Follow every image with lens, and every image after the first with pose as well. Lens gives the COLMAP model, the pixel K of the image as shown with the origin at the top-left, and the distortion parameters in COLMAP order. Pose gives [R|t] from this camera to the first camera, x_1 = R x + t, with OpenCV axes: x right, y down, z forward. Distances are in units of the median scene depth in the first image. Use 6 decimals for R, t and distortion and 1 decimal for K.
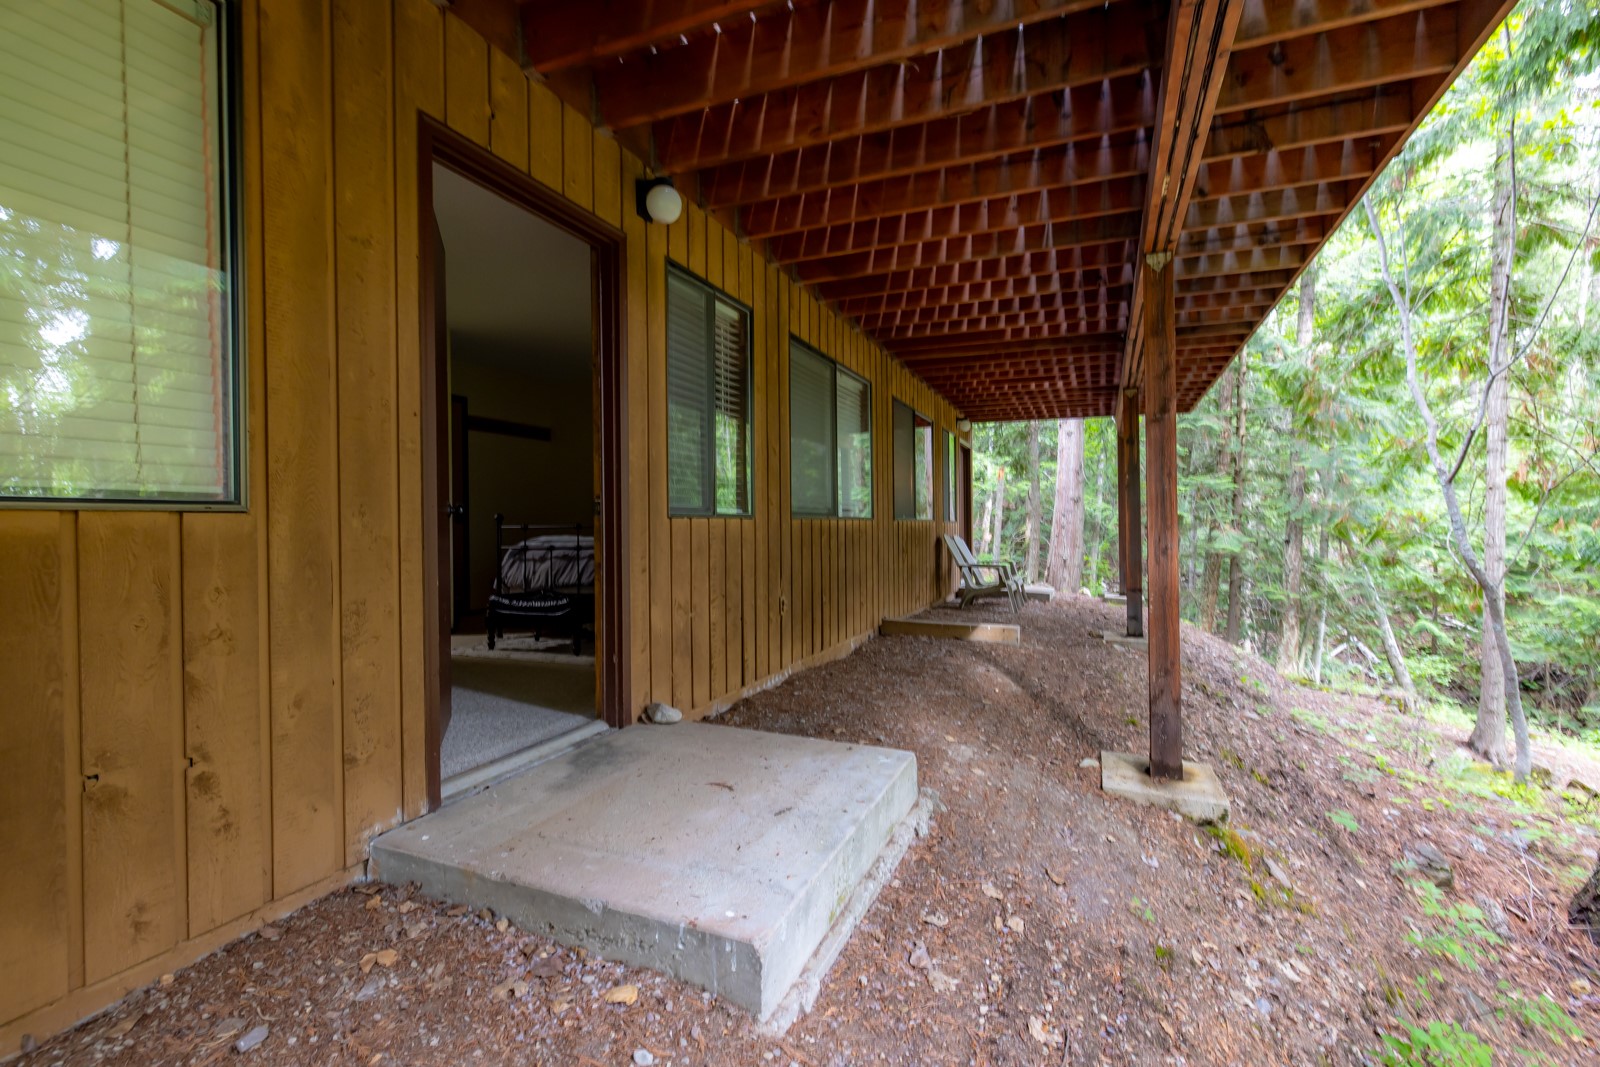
lens RADIAL K [[728.6, 0, 800.0], [0, 728.6, 533.5], [0, 0, 1]] dist [0.000358, 0.000009]
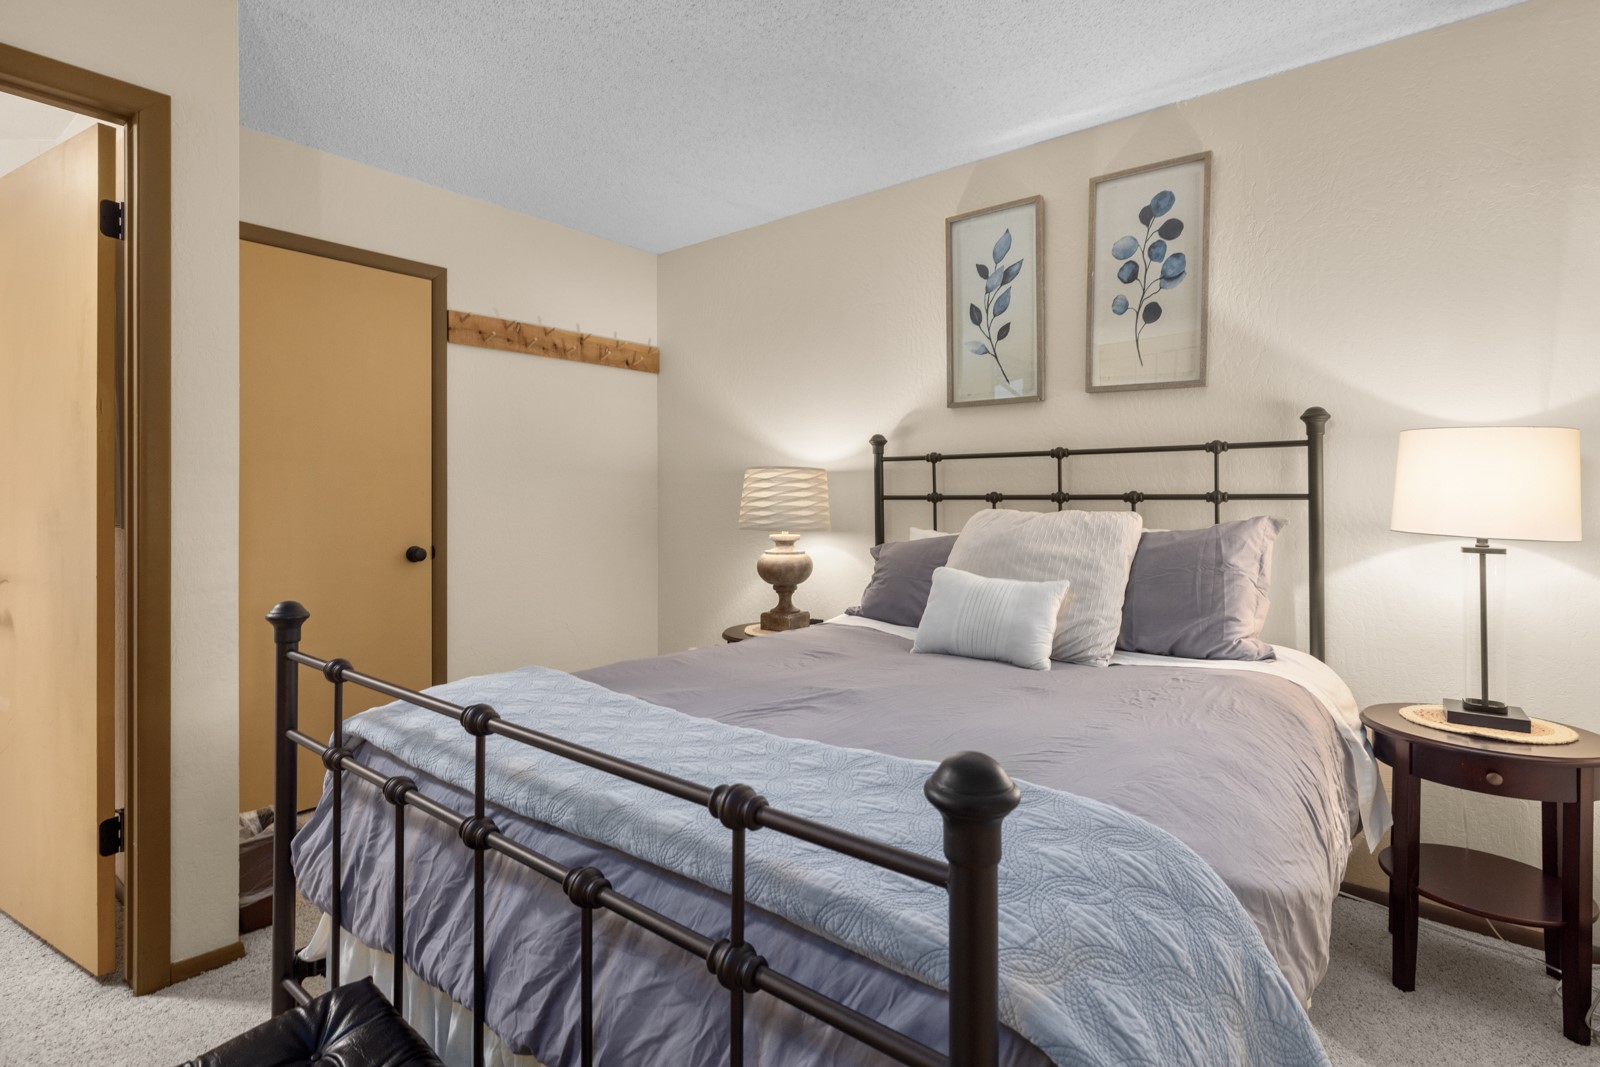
lens RADIAL K [[794.9, 0, 801.2], [0, 794.9, 487.9], [0, 0, 1]] dist [-0.002275, -0.000076]
pose [[0.960169, 0.002795, -0.279406, -0.159246], [-0.007365, 0.999856, -0.015308, -0.064973], [0.279323, 0.016756, 0.960051, 0.793594]]
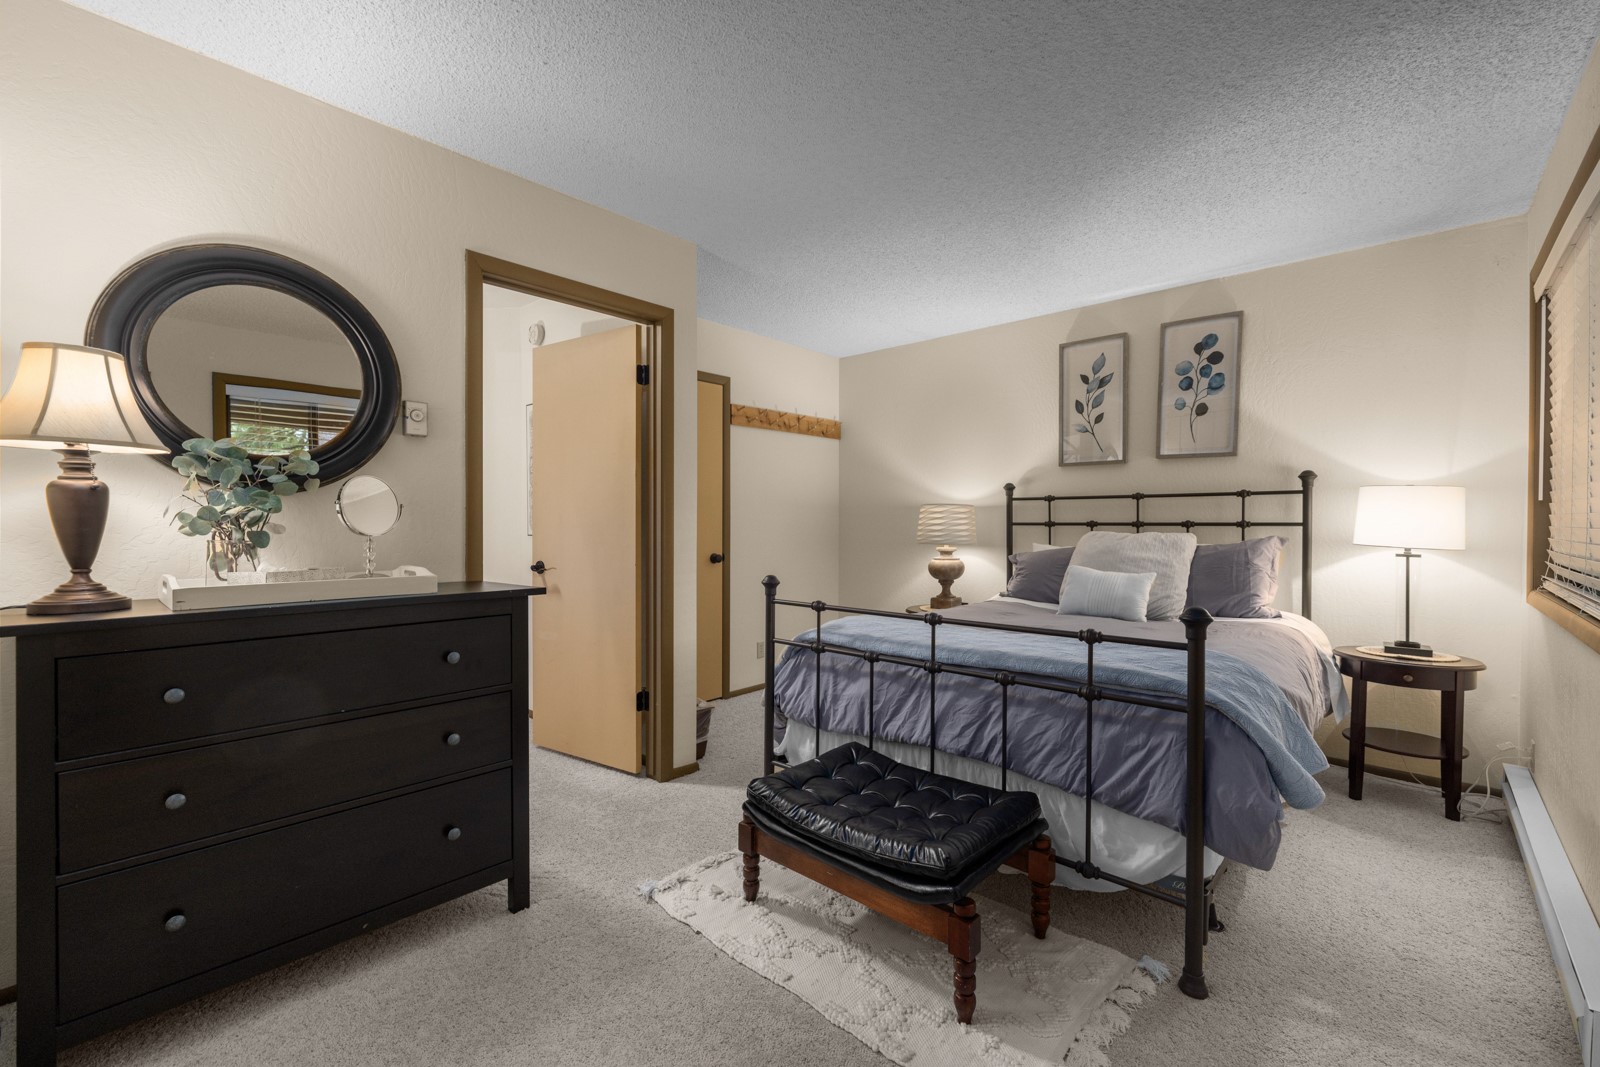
lens RADIAL K [[667.6, 0, 803.3], [0, 667.6, 529.0], [0, 0, 1]] dist [0.002164, 0.000324]
pose [[0.940282, 0.012334, -0.340174, -0.232565], [-0.010900, 0.999922, 0.006124, -0.063445], [0.340222, -0.002050, 0.940343, 0.567280]]
